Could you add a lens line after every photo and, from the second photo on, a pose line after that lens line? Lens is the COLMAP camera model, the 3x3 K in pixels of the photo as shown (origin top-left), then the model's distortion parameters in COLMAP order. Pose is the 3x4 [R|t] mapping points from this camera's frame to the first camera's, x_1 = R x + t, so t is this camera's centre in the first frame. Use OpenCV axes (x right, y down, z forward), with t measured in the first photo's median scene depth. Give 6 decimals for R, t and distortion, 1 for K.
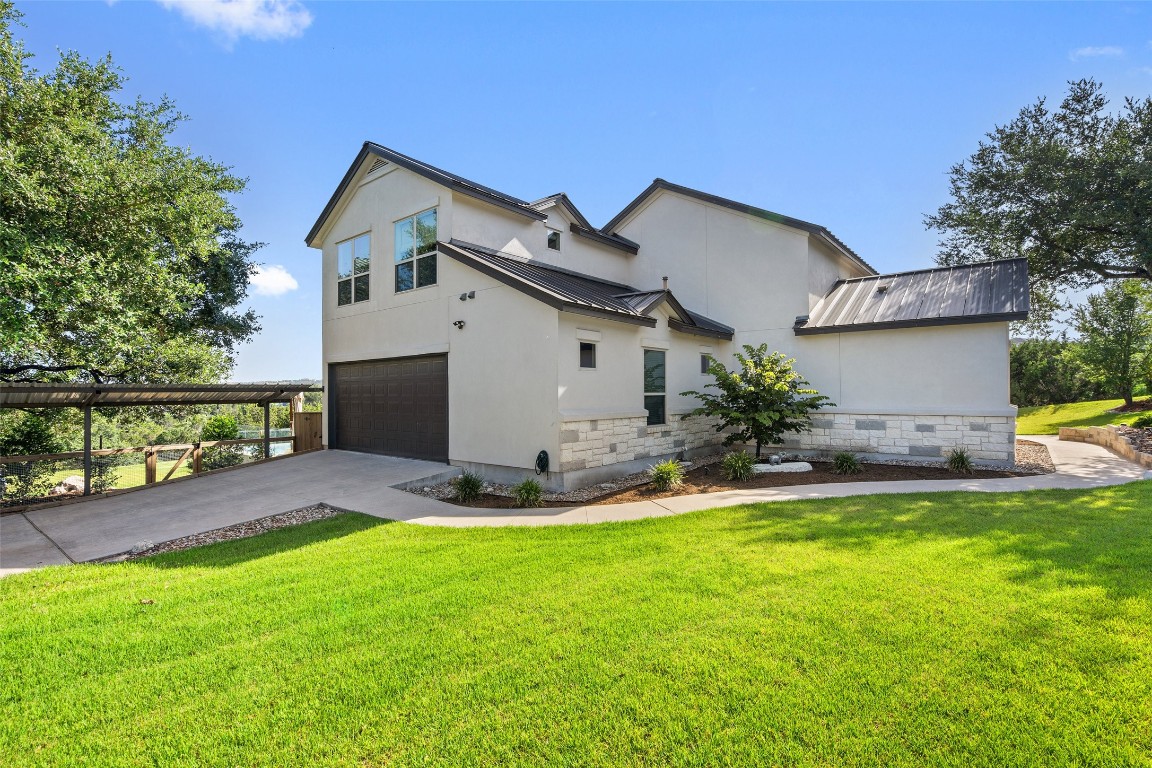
lens RADIAL K [[527.4, 0, 585.1], [0, 527.4, 389.0], [0, 0, 1]] dist [0.003856, -0.000450]
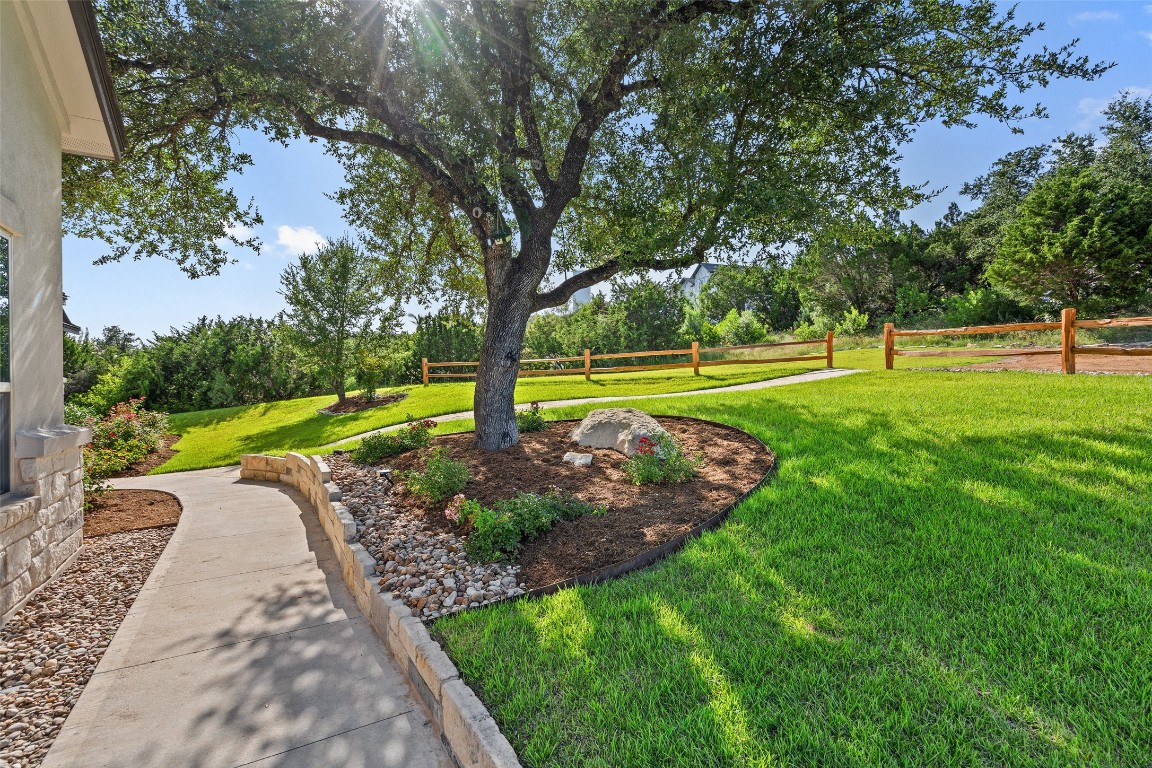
lens RADIAL K [[527.4, 0, 582.3], [0, 527.4, 385.3], [0, 0, 1]] dist [0.003856, -0.000450]
pose [[0.334241, 0.001488, 0.942487, 0.387420], [-0.004403, 0.999990, -0.000017, 0.002882], [-0.942477, -0.004144, 0.334244, 0.381894]]
